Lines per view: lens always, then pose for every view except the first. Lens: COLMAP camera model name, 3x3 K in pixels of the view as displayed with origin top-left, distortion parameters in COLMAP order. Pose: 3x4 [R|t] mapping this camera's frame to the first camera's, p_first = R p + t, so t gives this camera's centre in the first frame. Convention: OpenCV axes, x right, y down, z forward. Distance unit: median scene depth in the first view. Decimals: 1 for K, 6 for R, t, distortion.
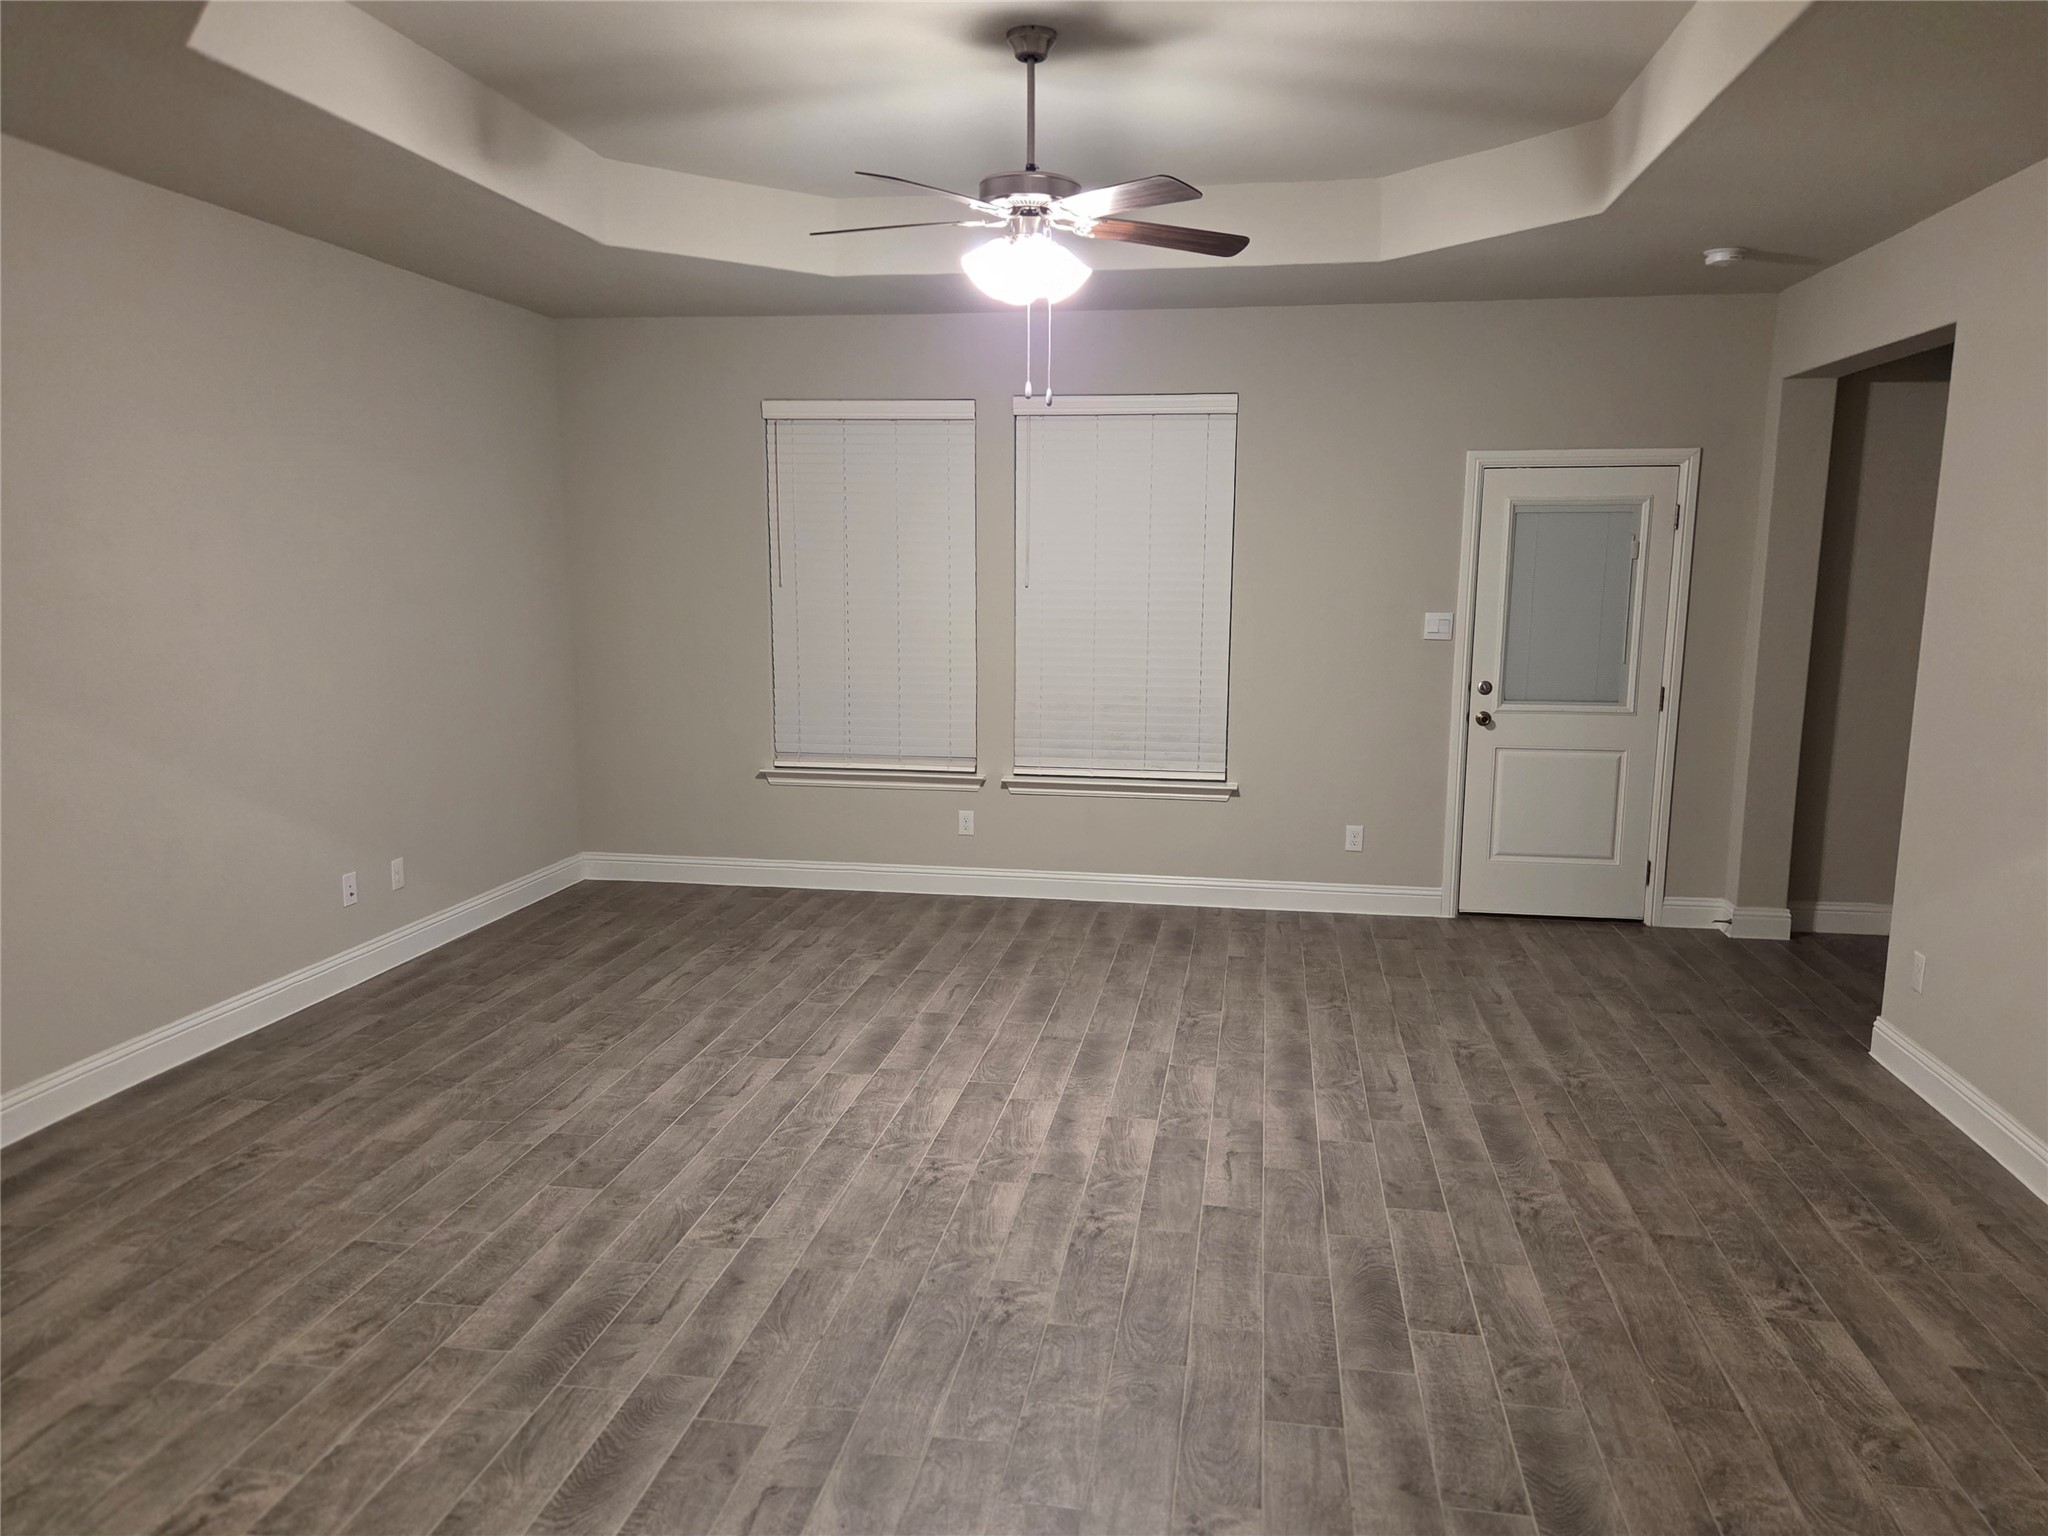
lens RADIAL K [[1413.3, 0, 1024.0], [0, 1413.3, 768.0], [0, 0, 1]] dist [0.025570, -0.001463]
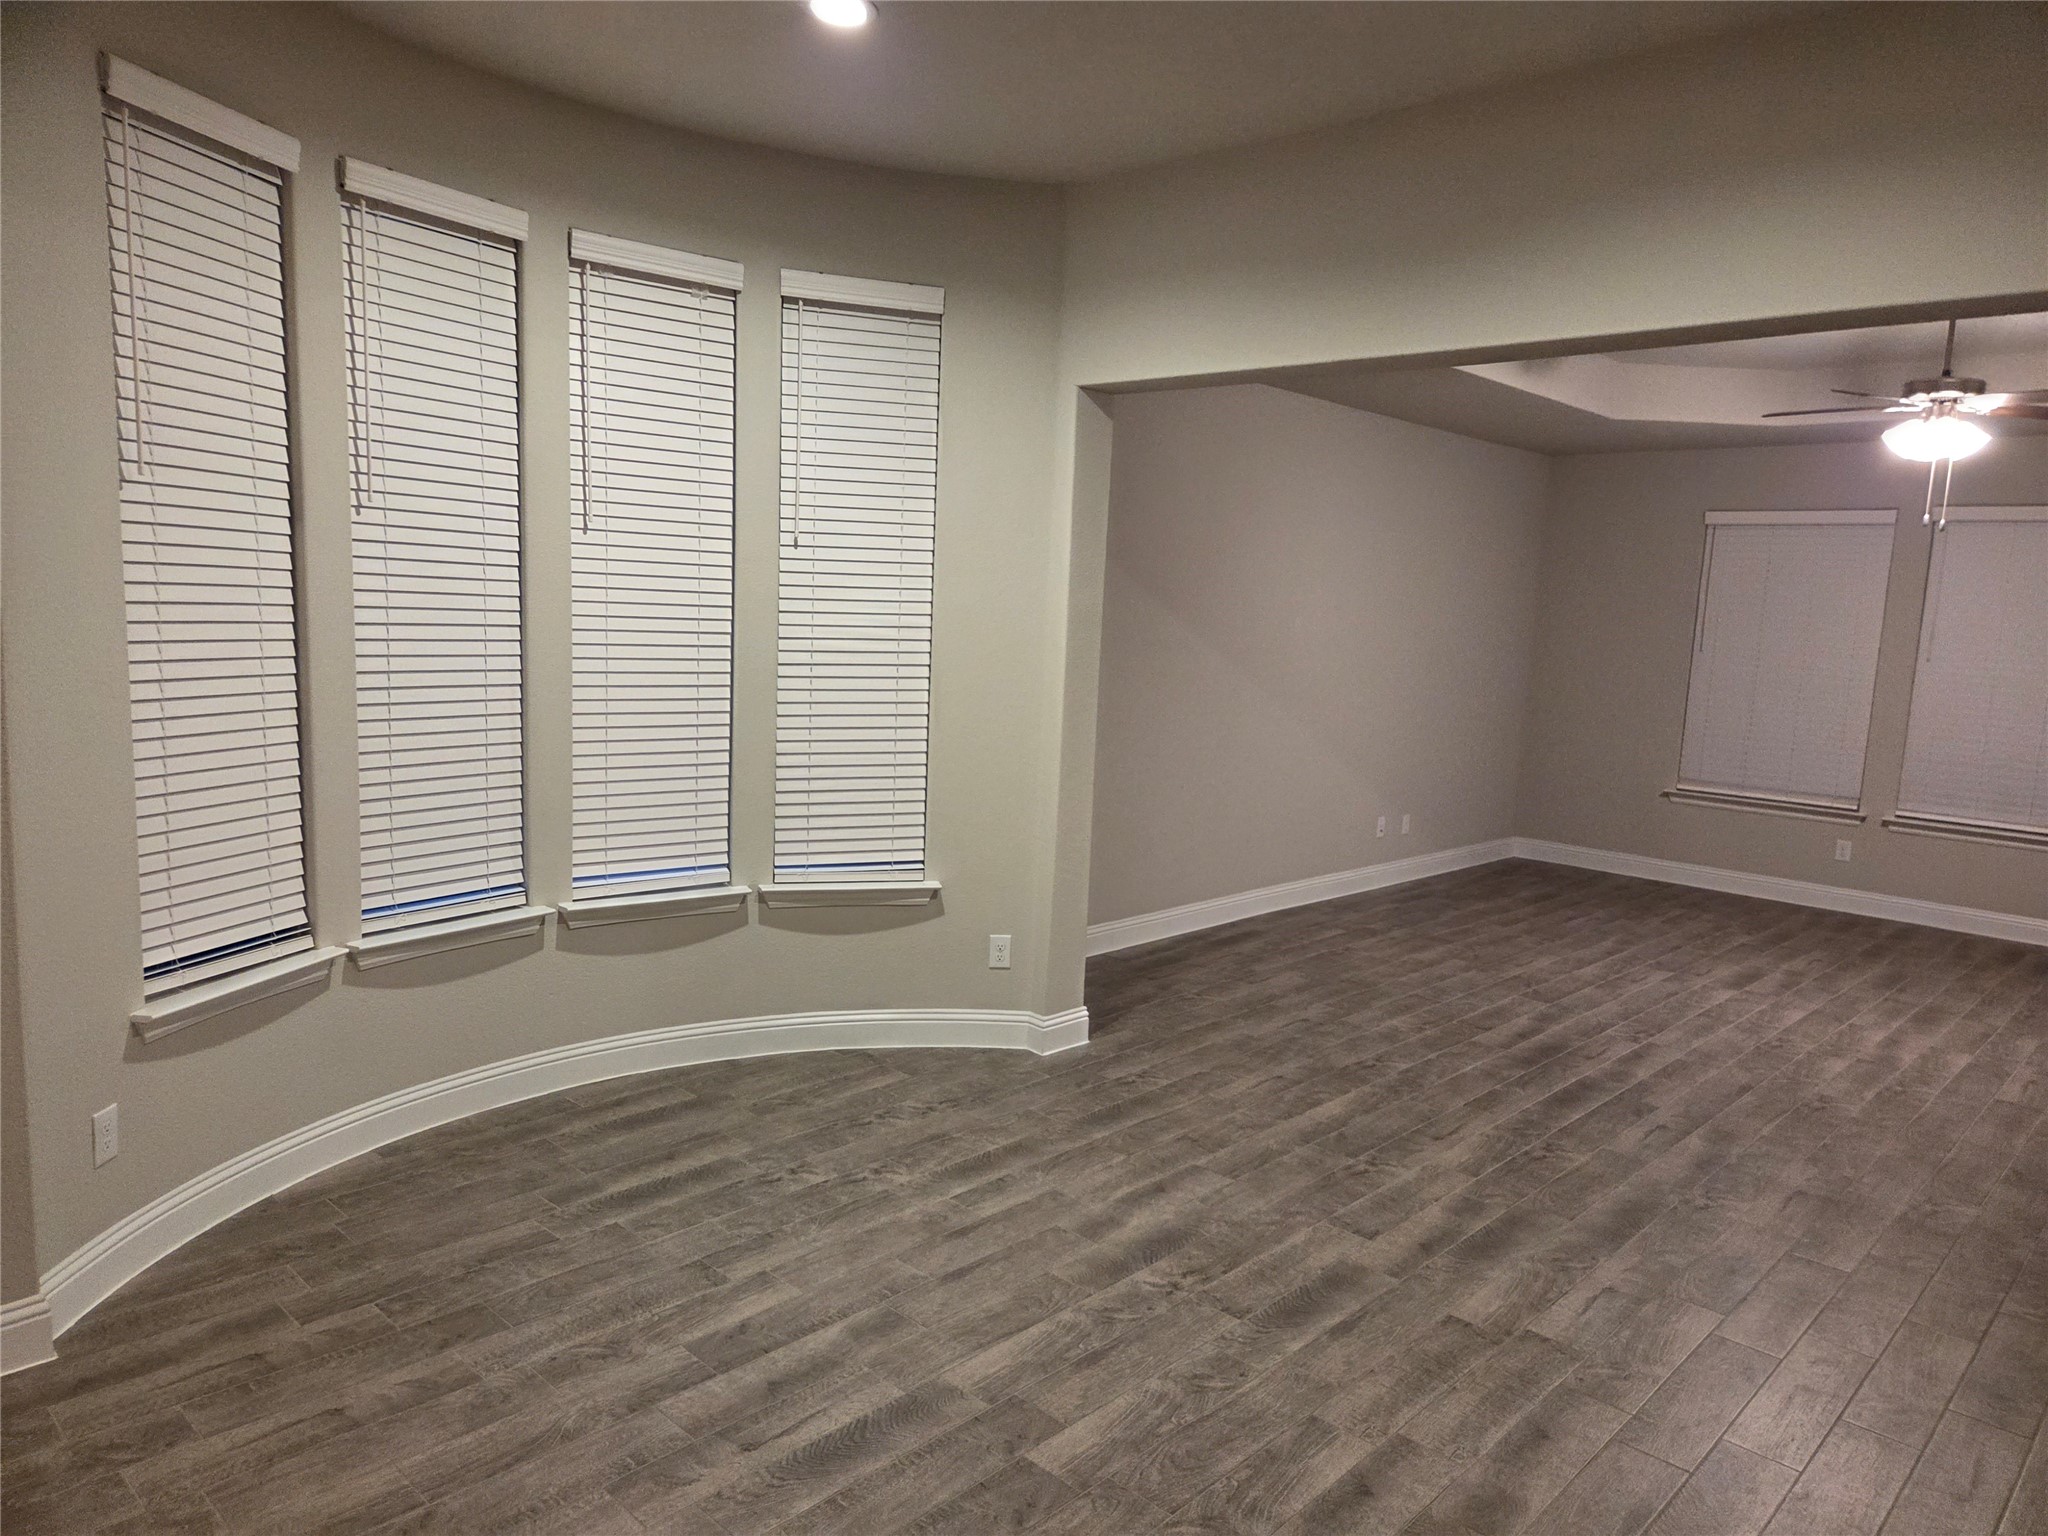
lens RADIAL K [[1344.5, 0, 1018.6], [0, 1344.5, 802.2], [0, 0, 1]] dist [0.056410, -0.049949]
pose [[0.818273, 0.111600, -0.563892, 0.055763], [-0.119958, 0.992527, 0.022358, 0.087927], [0.562173, 0.049348, 0.825546, -0.596107]]
